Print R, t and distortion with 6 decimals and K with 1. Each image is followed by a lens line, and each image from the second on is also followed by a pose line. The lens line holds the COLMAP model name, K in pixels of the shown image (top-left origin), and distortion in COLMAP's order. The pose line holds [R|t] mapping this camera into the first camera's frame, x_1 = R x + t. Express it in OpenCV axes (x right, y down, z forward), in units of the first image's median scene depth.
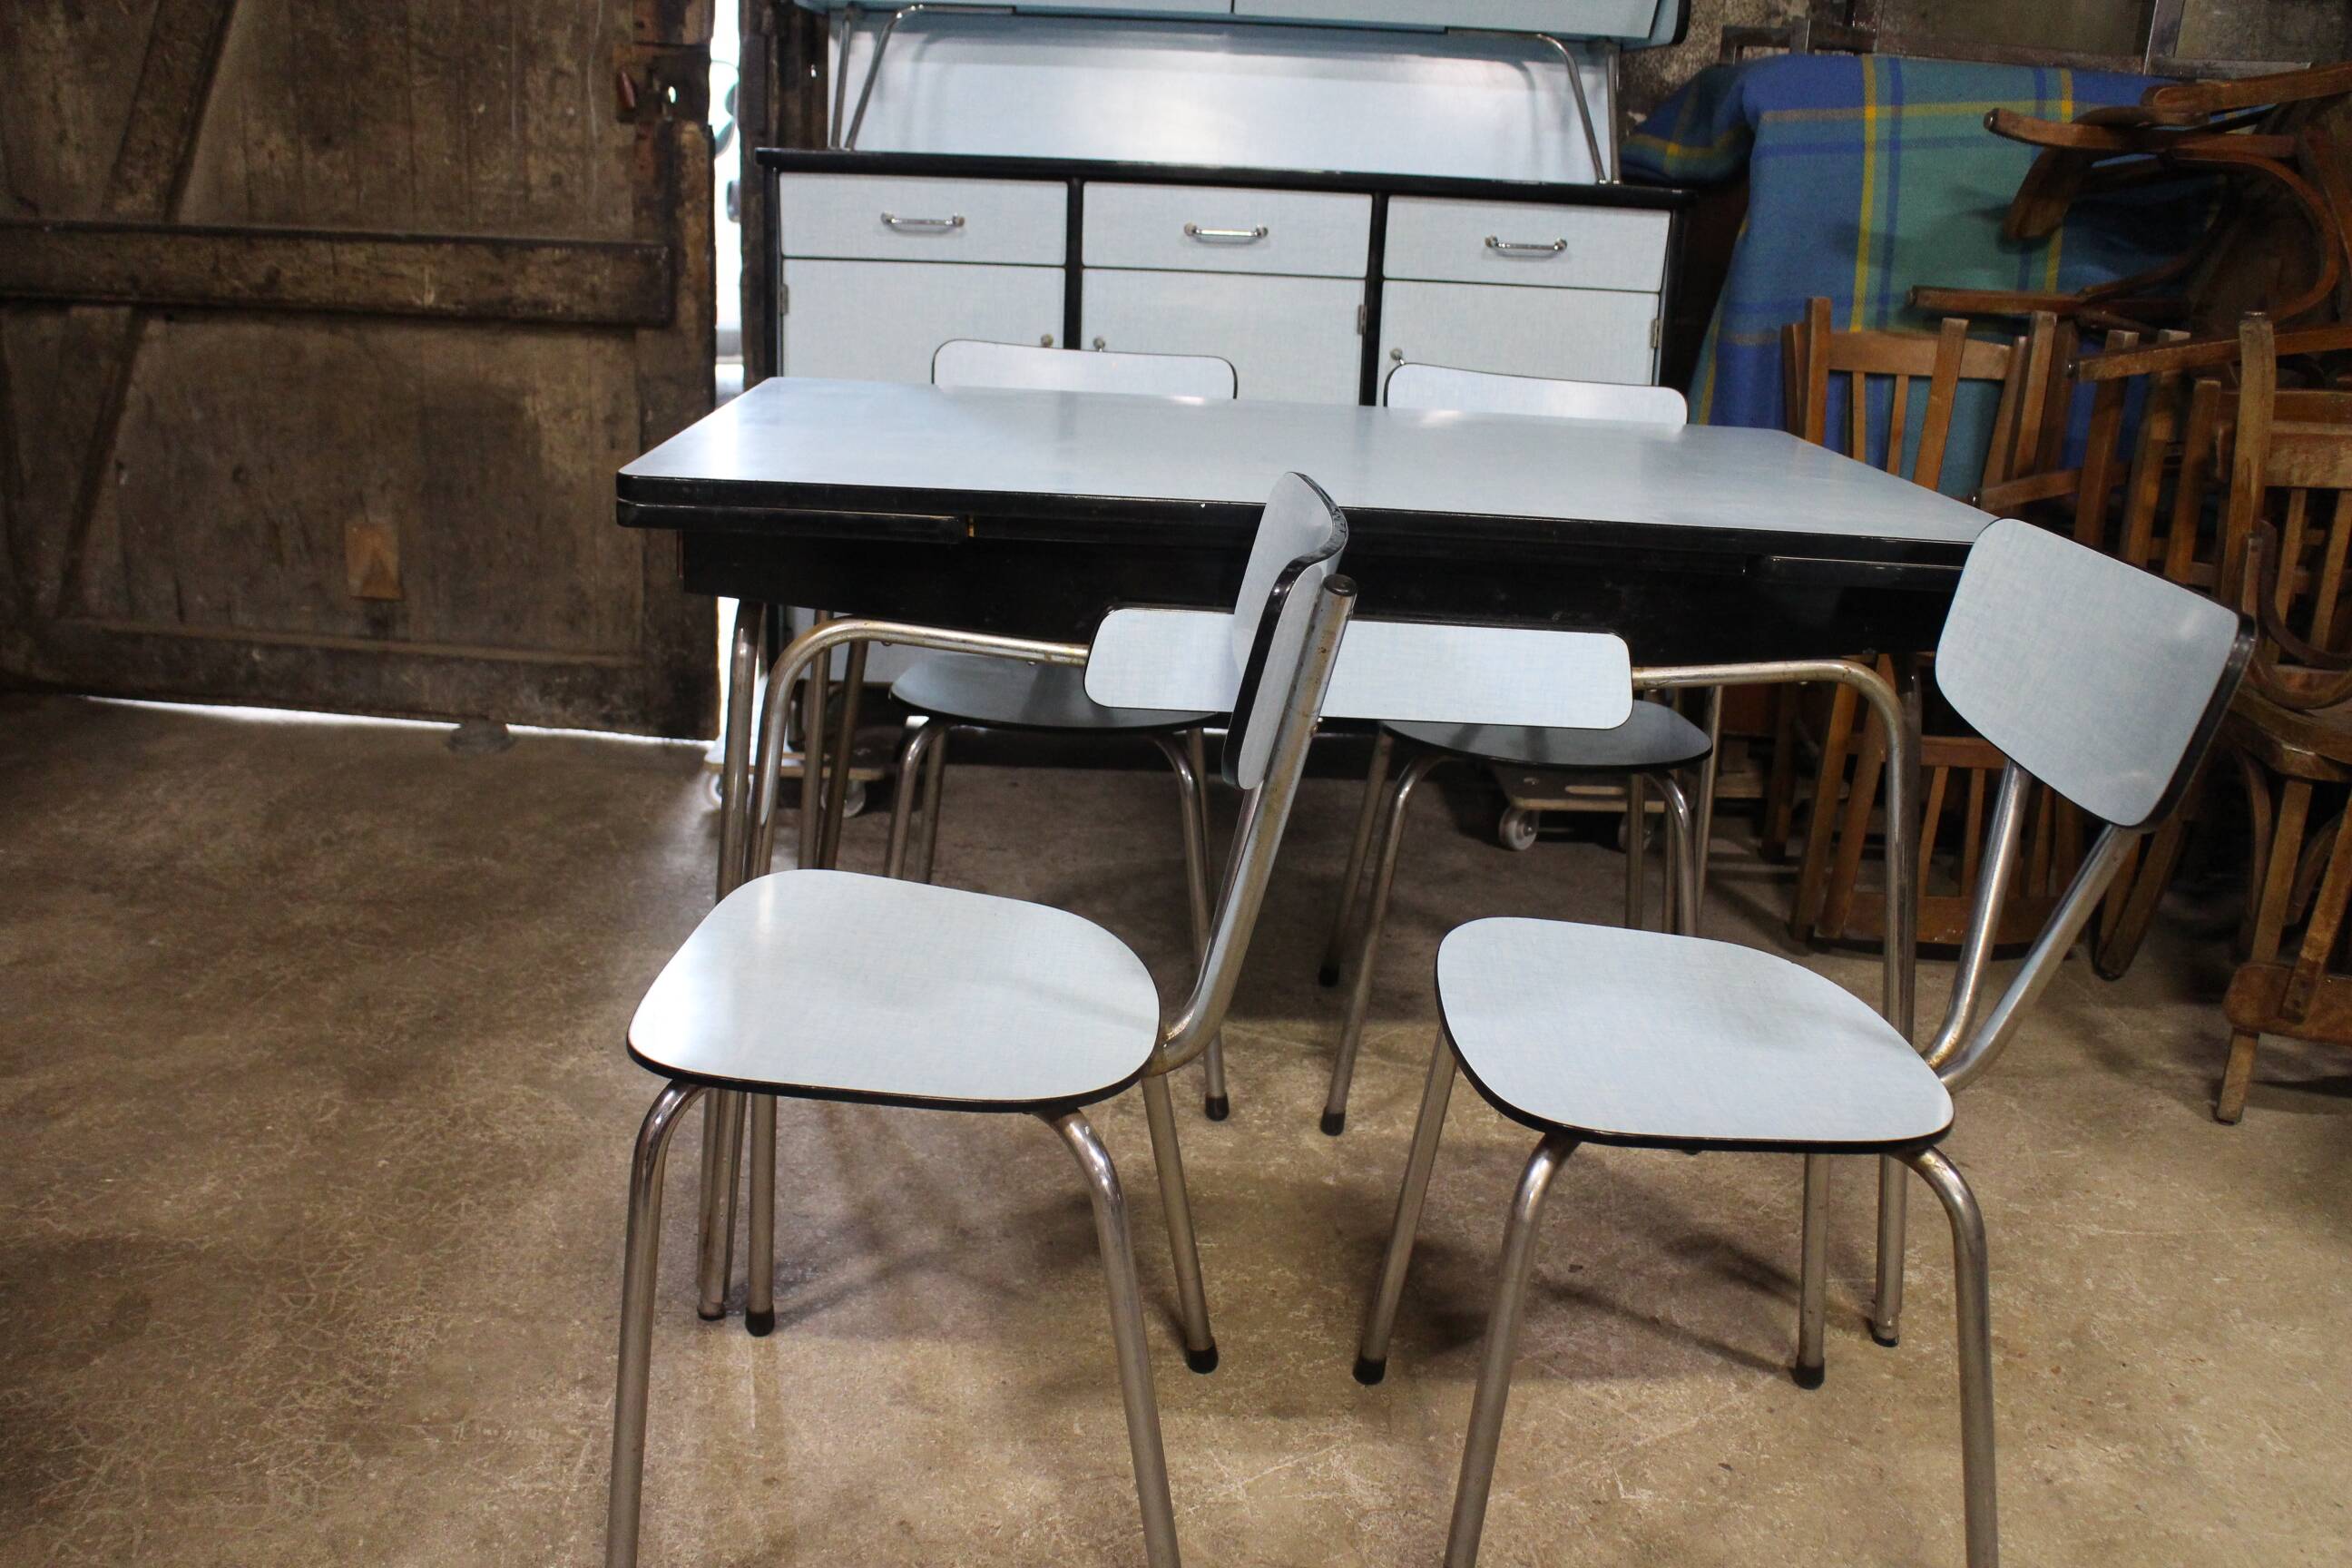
lens RADIAL K [[1931.3, 0, 1194.8], [0, 1931.3, 758.9], [0, 0, 1]] dist [-0.169110, 0.139108]
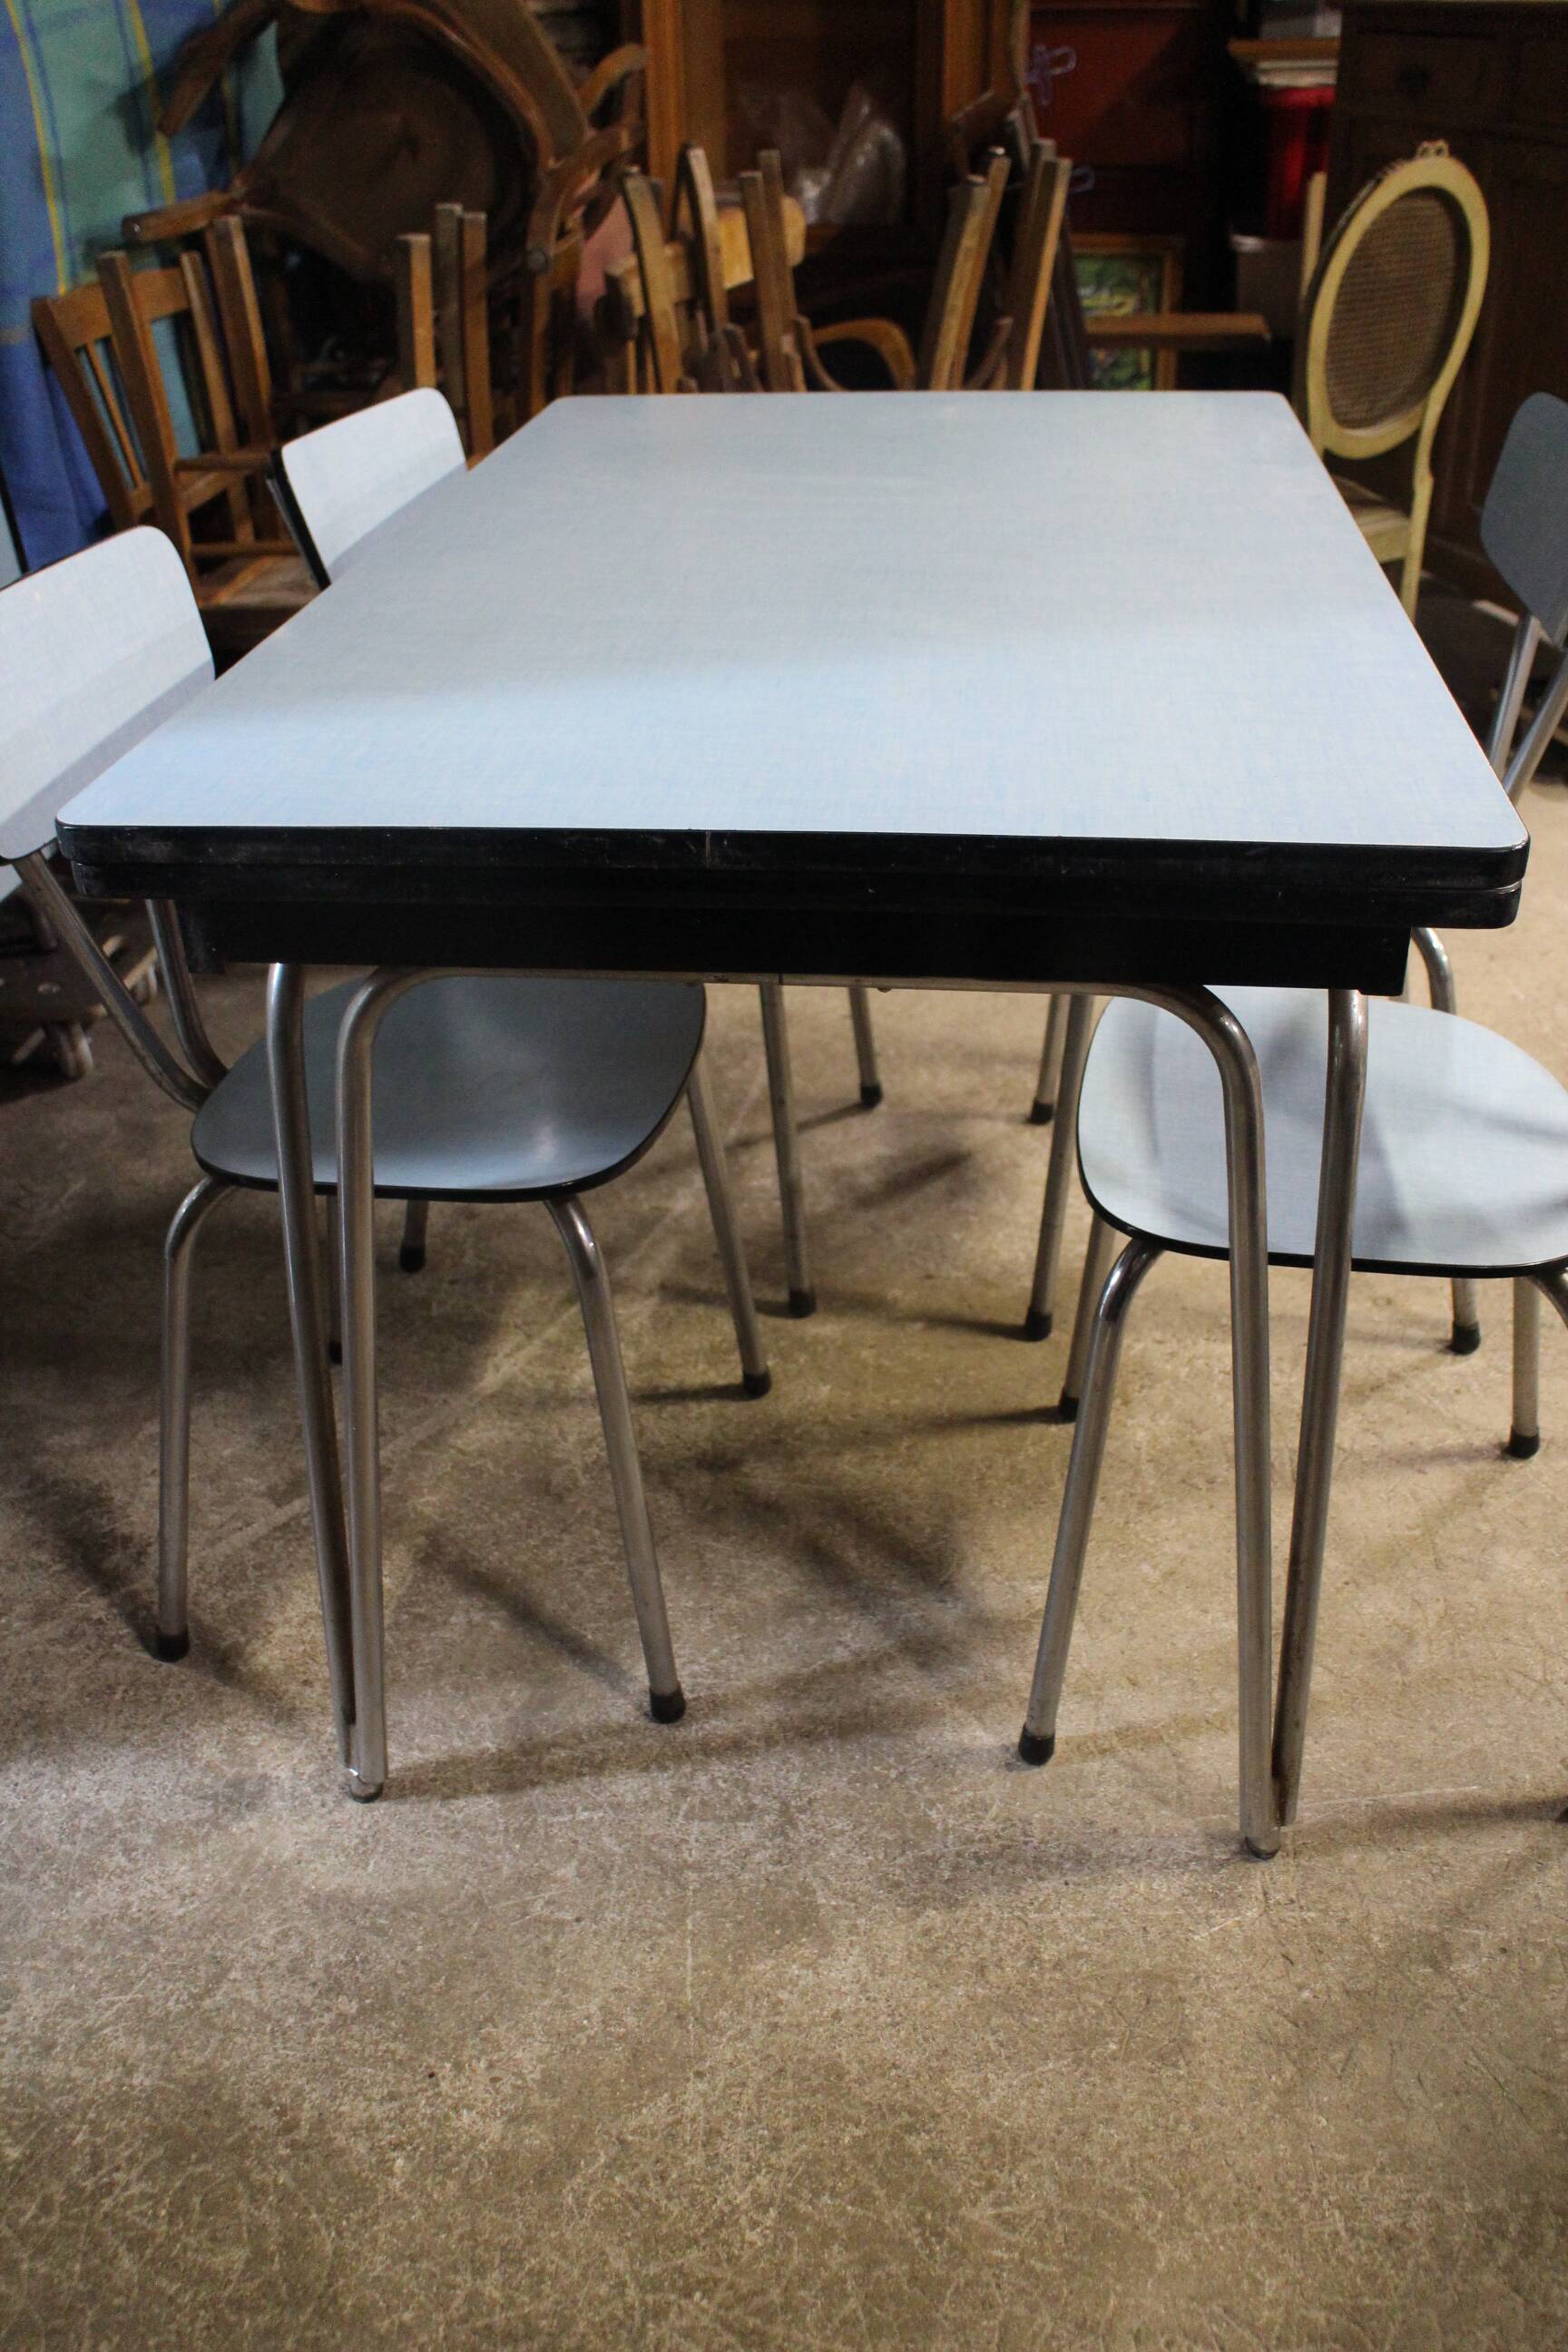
lens RADIAL K [[1931.3, 0, 786.4], [0, 1931.3, 1186.6], [0, 0, 1]] dist [-0.169110, 0.139108]
pose [[0.162355, -0.581994, 0.796821, -0.493582], [0.326144, 0.793799, 0.513335, -0.252641], [-0.931274, 0.176536, 0.318692, 0.588058]]
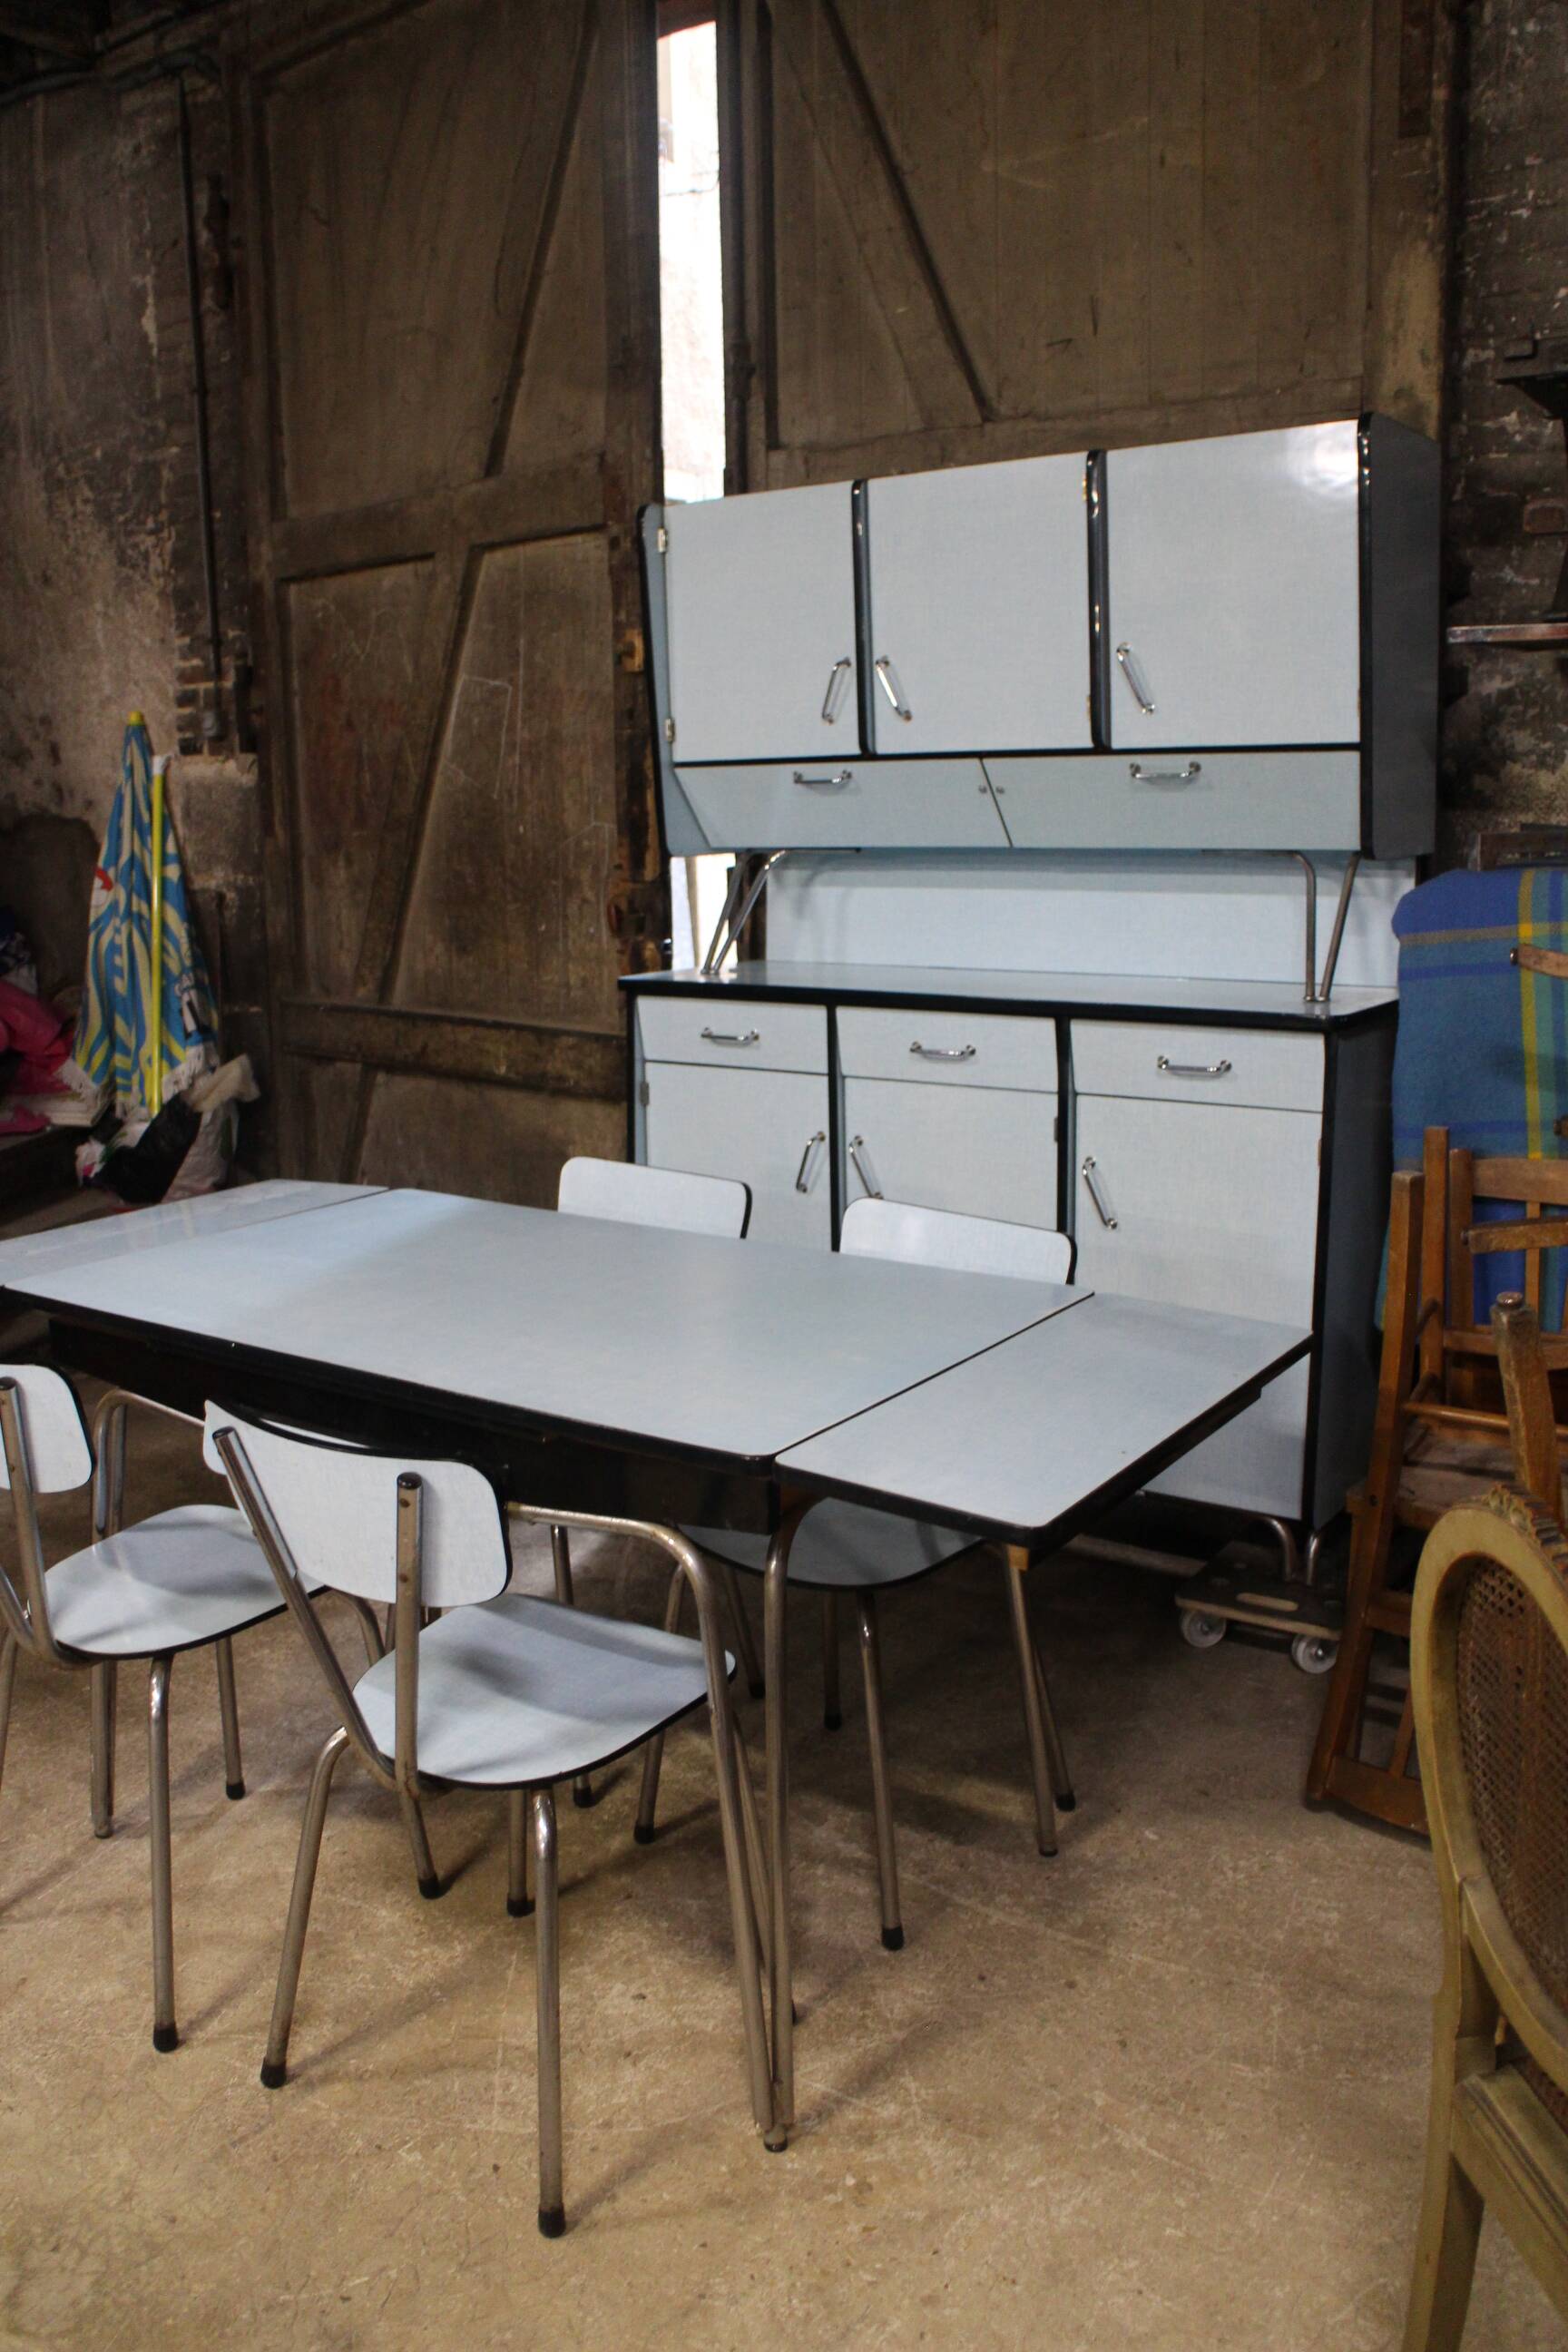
lens RADIAL K [[1931.3, 0, 786.4], [0, 1931.3, 1186.6], [0, 0, 1]] dist [-0.169110, 0.139108]
pose [[0.805253, 0.059403, -0.589948, 0.669475], [-0.124957, 0.989625, -0.070914, -0.111702], [0.579615, 0.130823, 0.804321, 0.041776]]
